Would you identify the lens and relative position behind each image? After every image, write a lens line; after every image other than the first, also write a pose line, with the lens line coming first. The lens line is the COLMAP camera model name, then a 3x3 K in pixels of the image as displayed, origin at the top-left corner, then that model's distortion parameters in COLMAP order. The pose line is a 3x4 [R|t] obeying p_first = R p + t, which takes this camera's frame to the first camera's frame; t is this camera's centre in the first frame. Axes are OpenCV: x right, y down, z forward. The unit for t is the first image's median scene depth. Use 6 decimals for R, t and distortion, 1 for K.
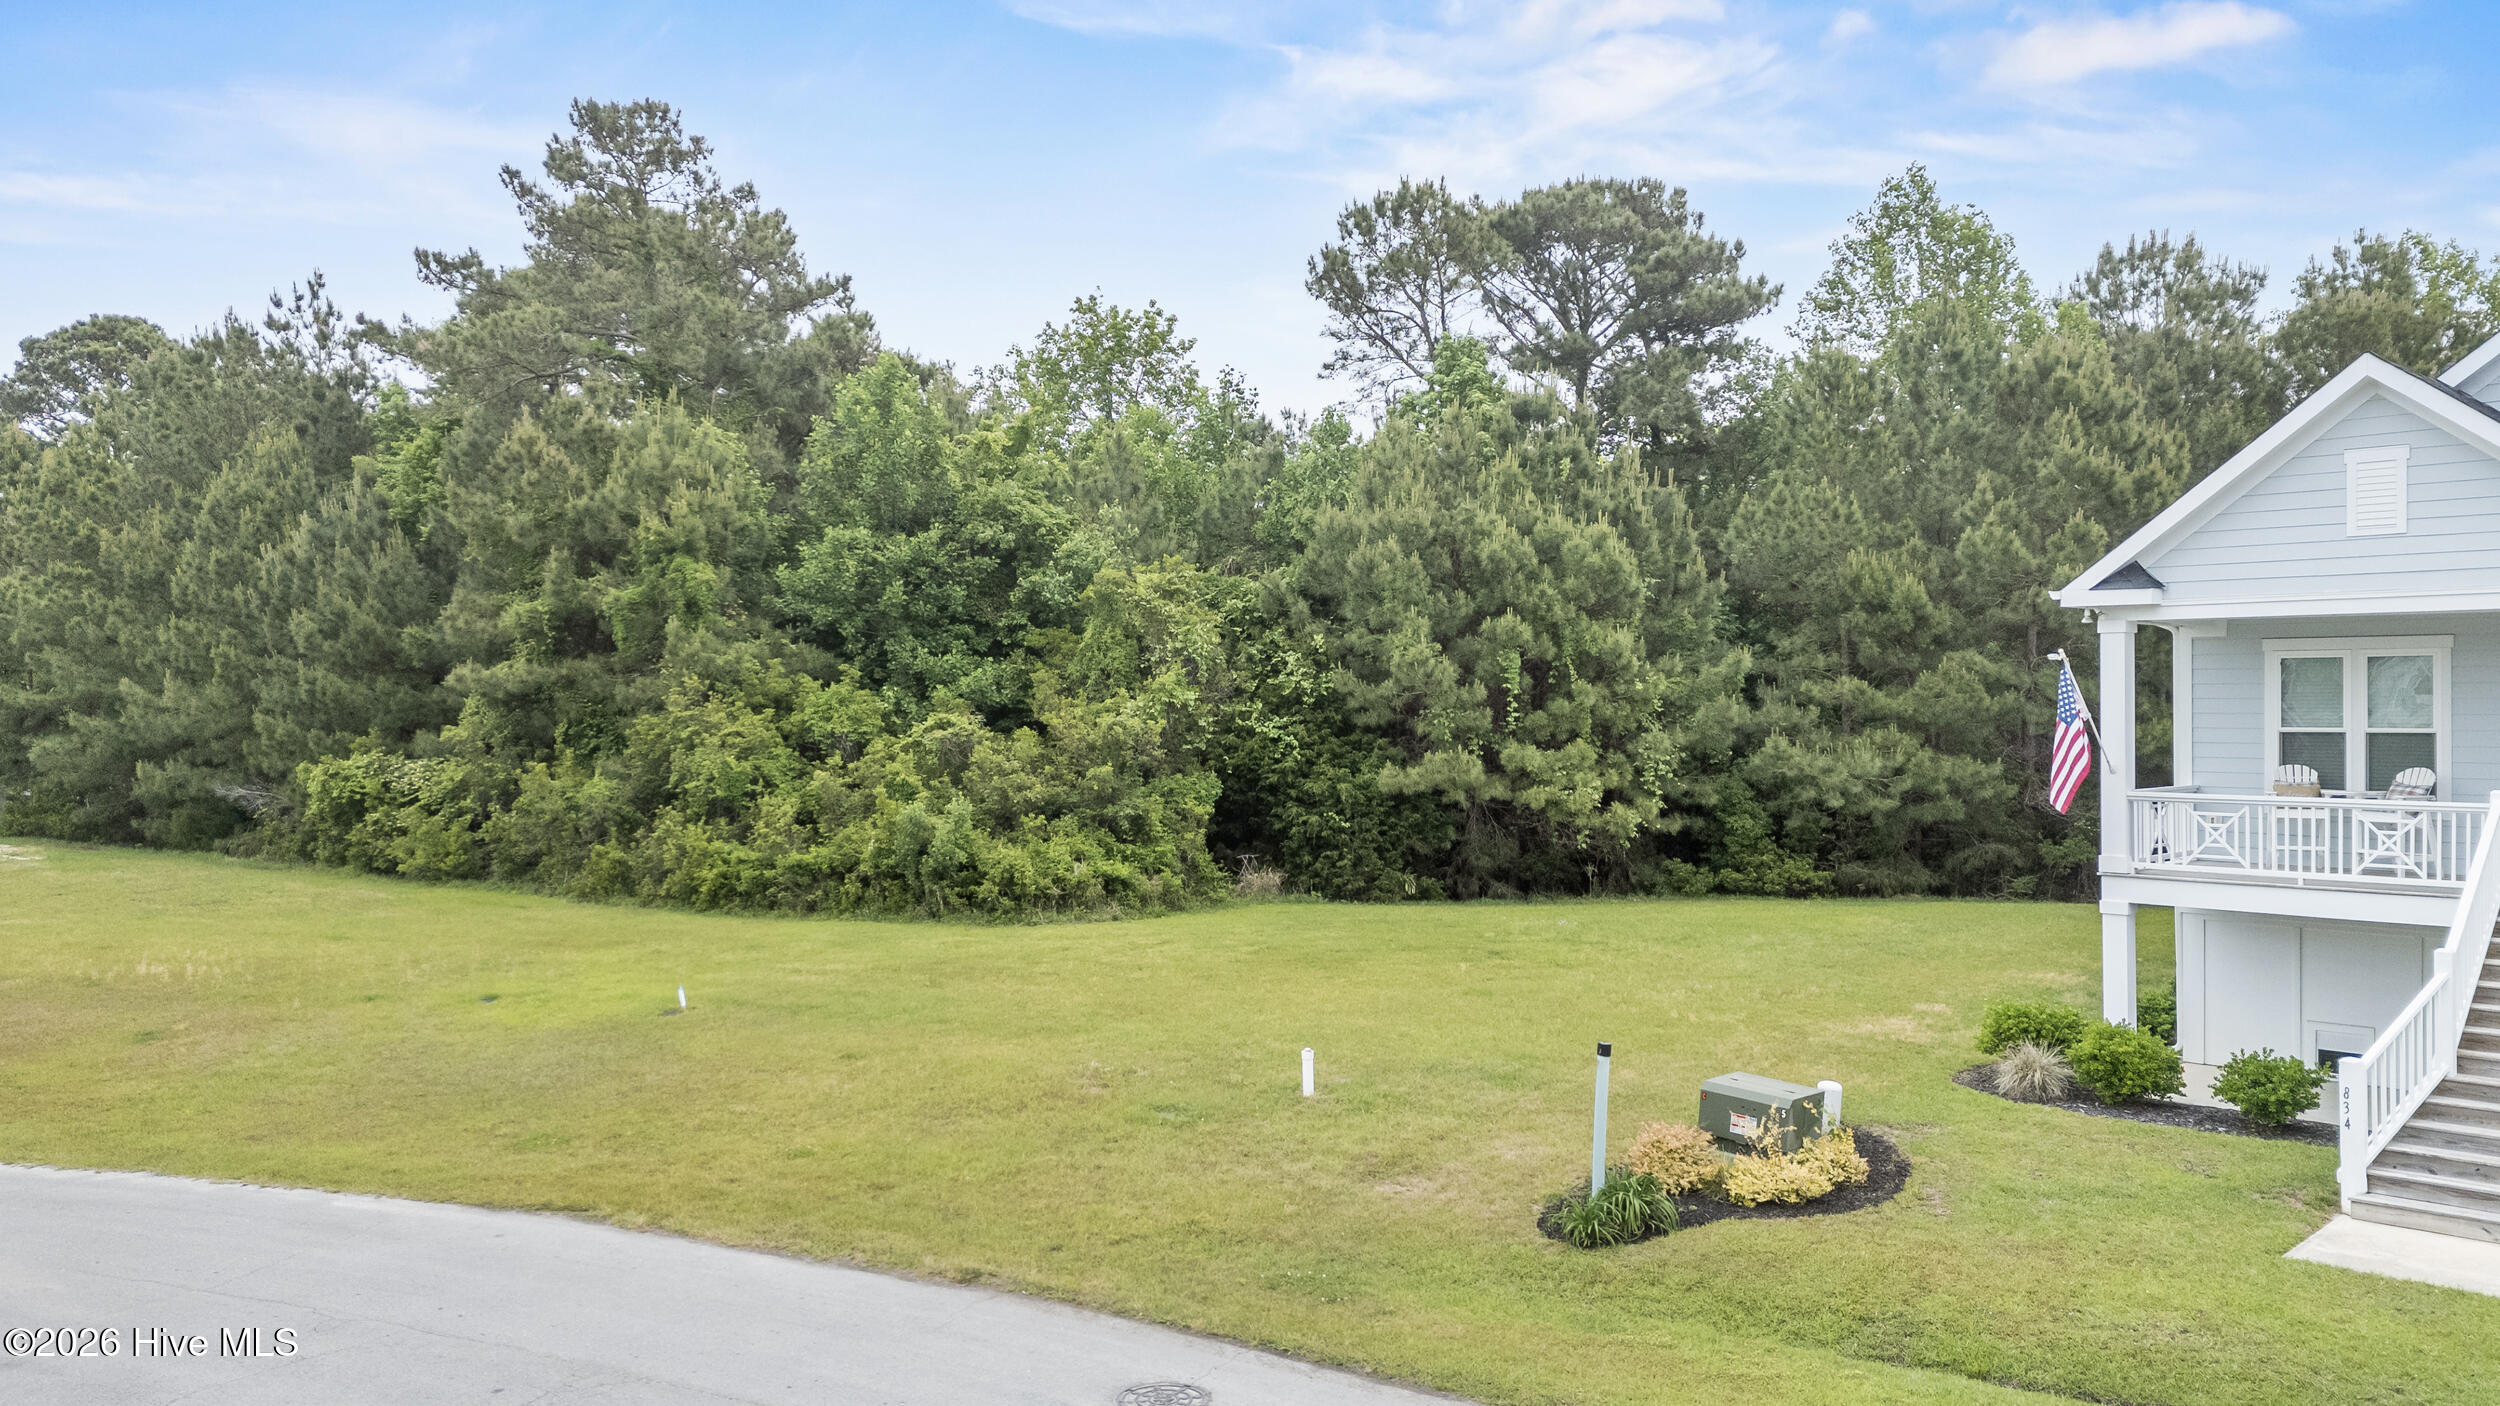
lens RADIAL K [[1837.9, 0, 1234.6], [0, 1837.9, 689.2], [0, 0, 1]] dist [0.077740, -0.064651]
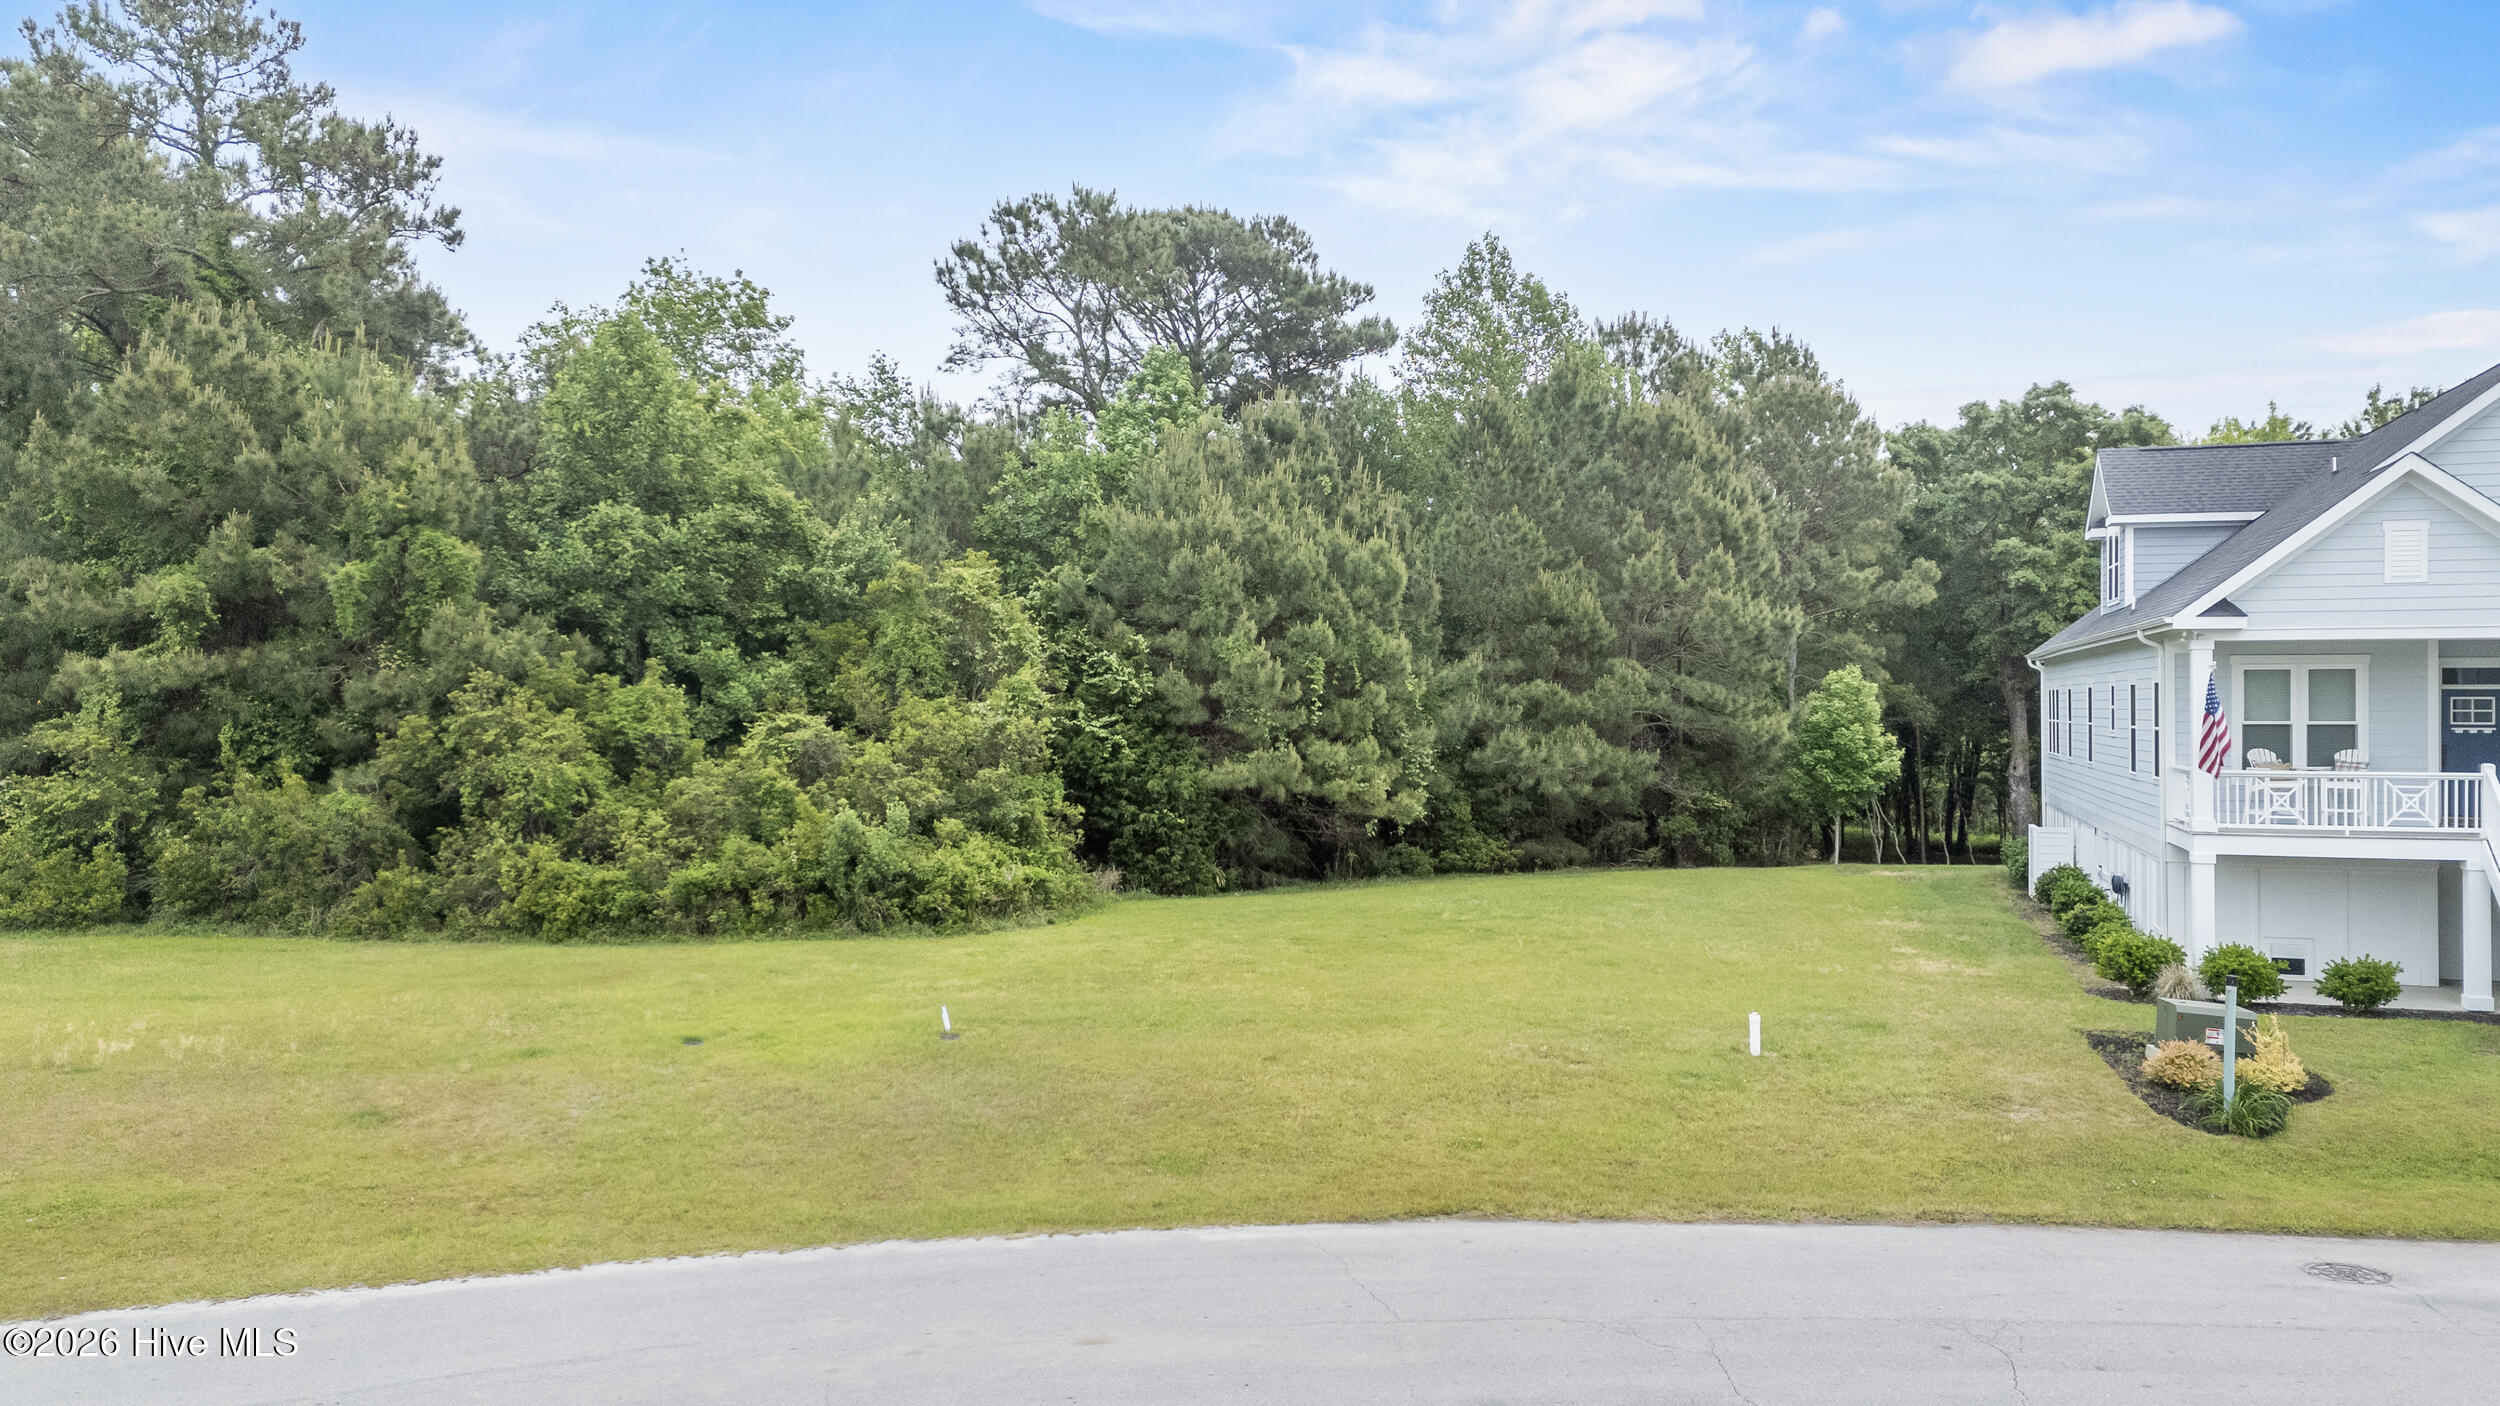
lens RADIAL K [[1837.9, 0, 1238.4], [0, 1837.9, 707.2], [0, 0, 1]] dist [0.077740, -0.064651]
pose [[0.886338, -0.000442, 0.463039, -0.383395], [-0.004220, 0.999950, 0.009031, 0.000732], [-0.463020, -0.009958, 0.886292, 0.075938]]
